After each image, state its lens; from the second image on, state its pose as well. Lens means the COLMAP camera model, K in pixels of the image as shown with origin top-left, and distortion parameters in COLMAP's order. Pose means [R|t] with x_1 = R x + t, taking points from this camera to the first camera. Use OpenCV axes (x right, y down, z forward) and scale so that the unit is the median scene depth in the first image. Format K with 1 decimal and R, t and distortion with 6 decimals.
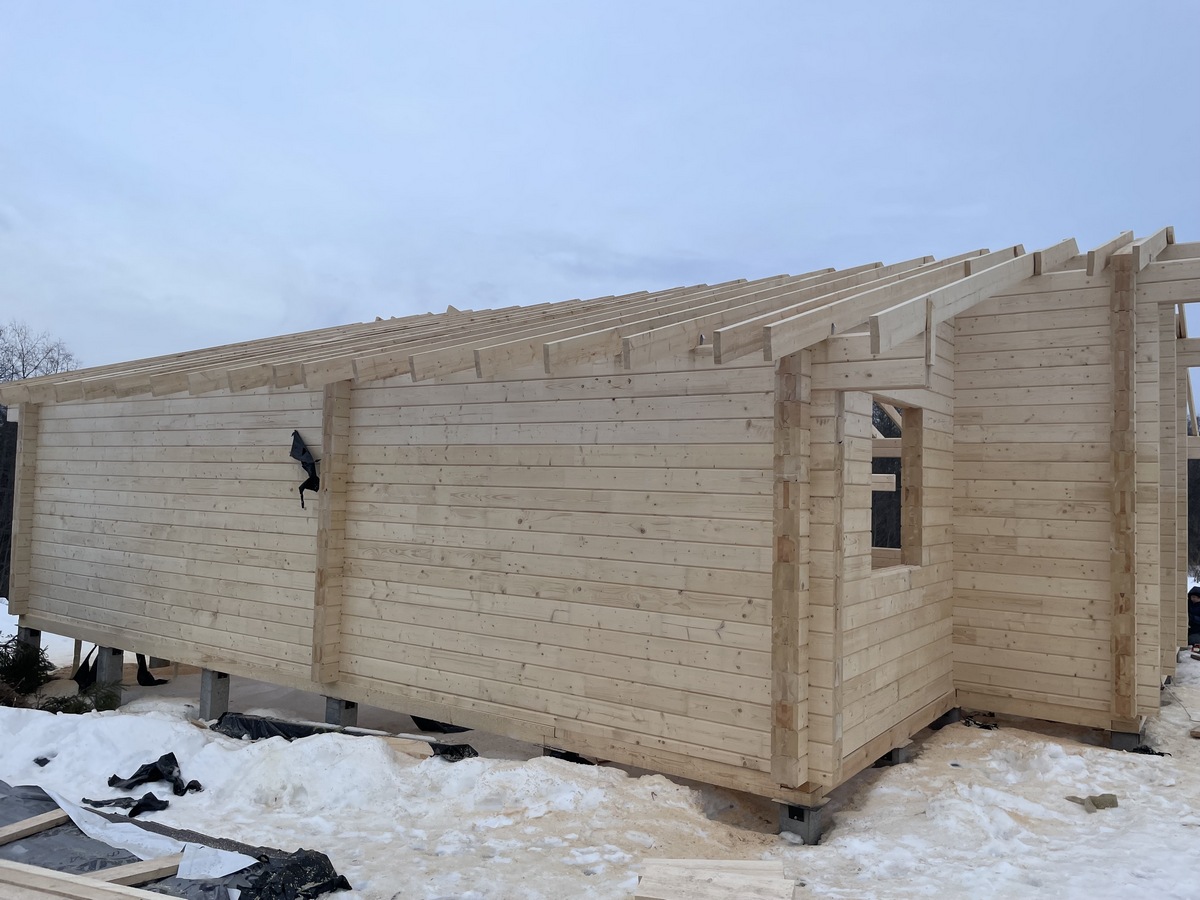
lens RADIAL K [[924.1, 0, 605.3], [0, 924.1, 445.1], [0, 0, 1]] dist [0.110566, -0.172298]
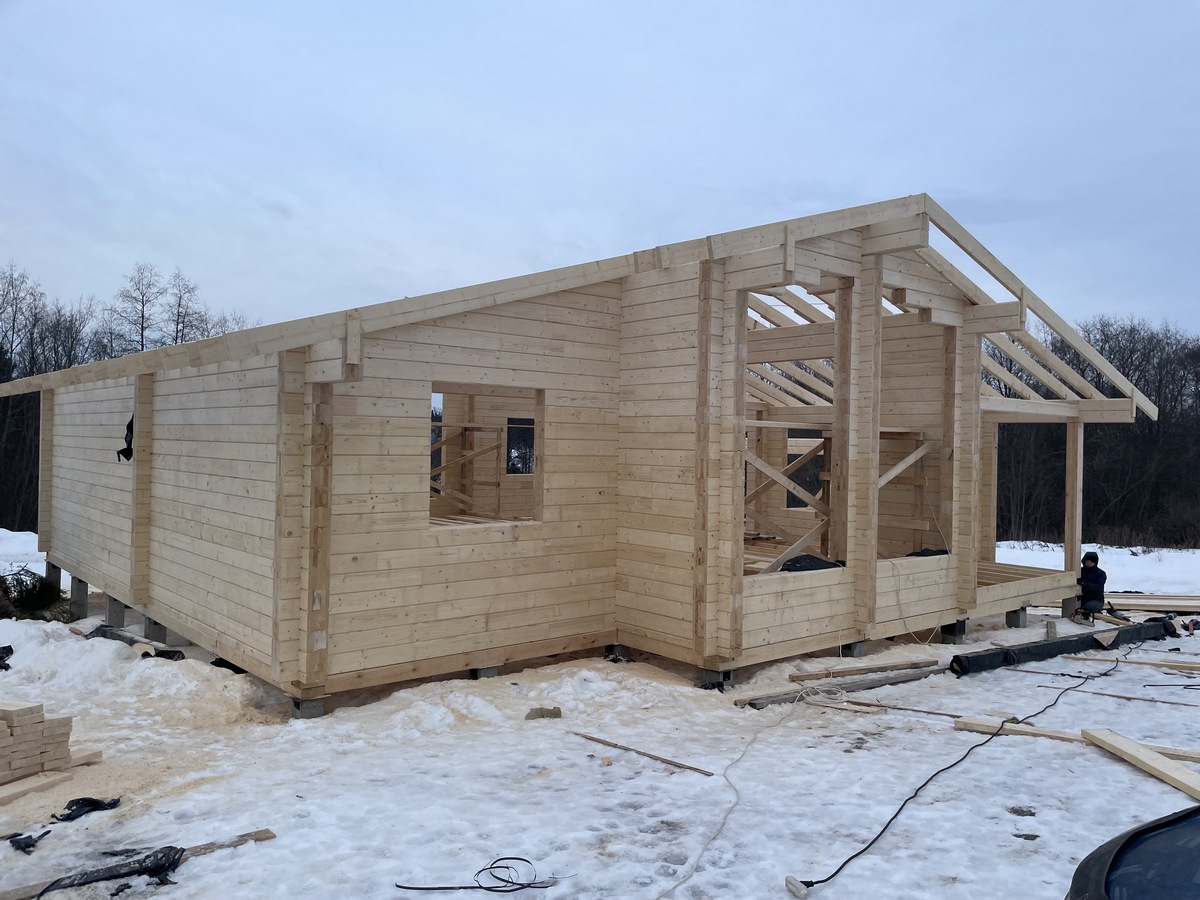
lens RADIAL K [[924.1, 0, 605.3], [0, 924.1, 445.1], [0, 0, 1]] dist [0.110566, -0.172298]
pose [[0.966286, -0.005729, -0.257407, 0.692489], [0.015830, 0.999183, 0.037184, -0.010782], [0.256984, -0.040005, 0.965587, -0.108876]]
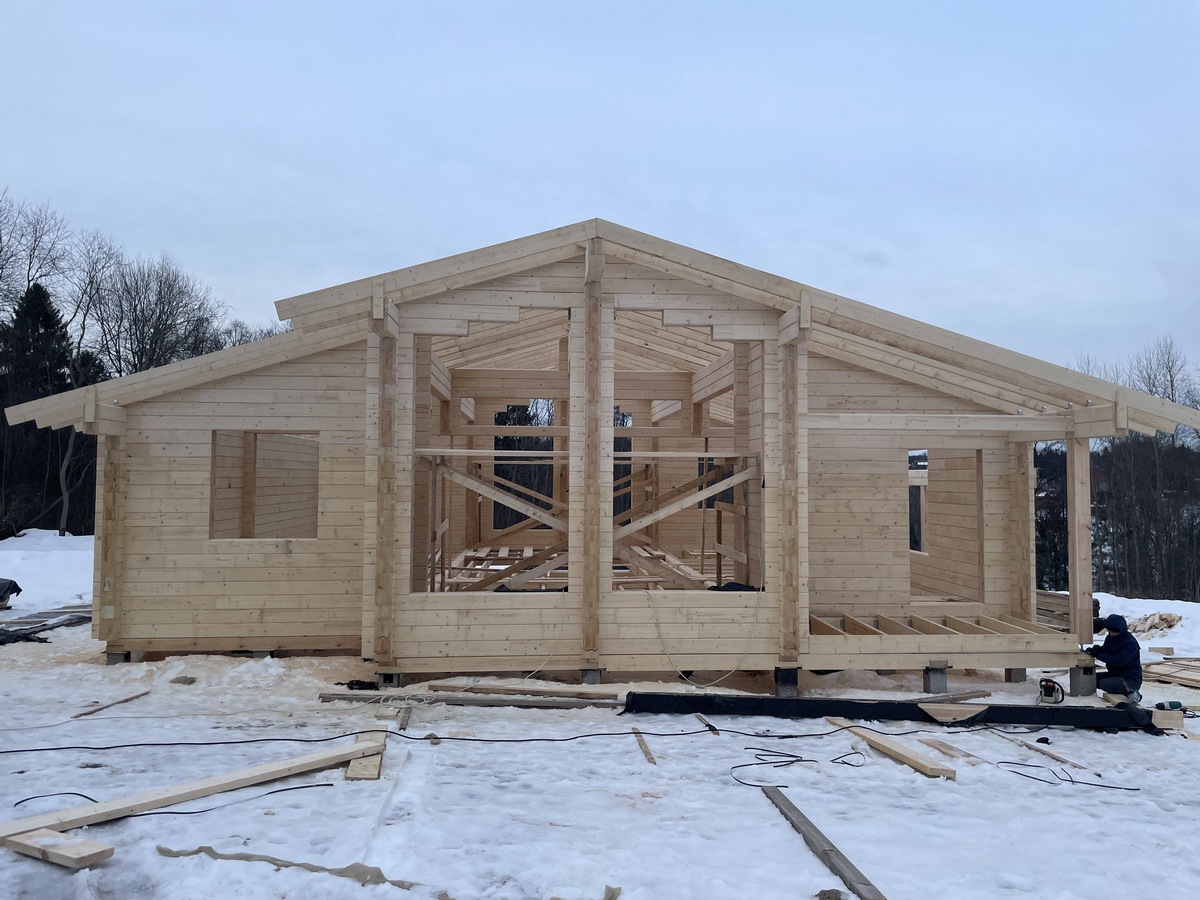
lens RADIAL K [[924.1, 0, 605.3], [0, 924.1, 445.1], [0, 0, 1]] dist [0.110566, -0.172298]
pose [[0.618227, -0.048998, -0.784471, 1.702665], [0.043685, 0.998654, -0.027948, 0.041471], [0.784785, -0.016991, 0.619536, 0.434301]]
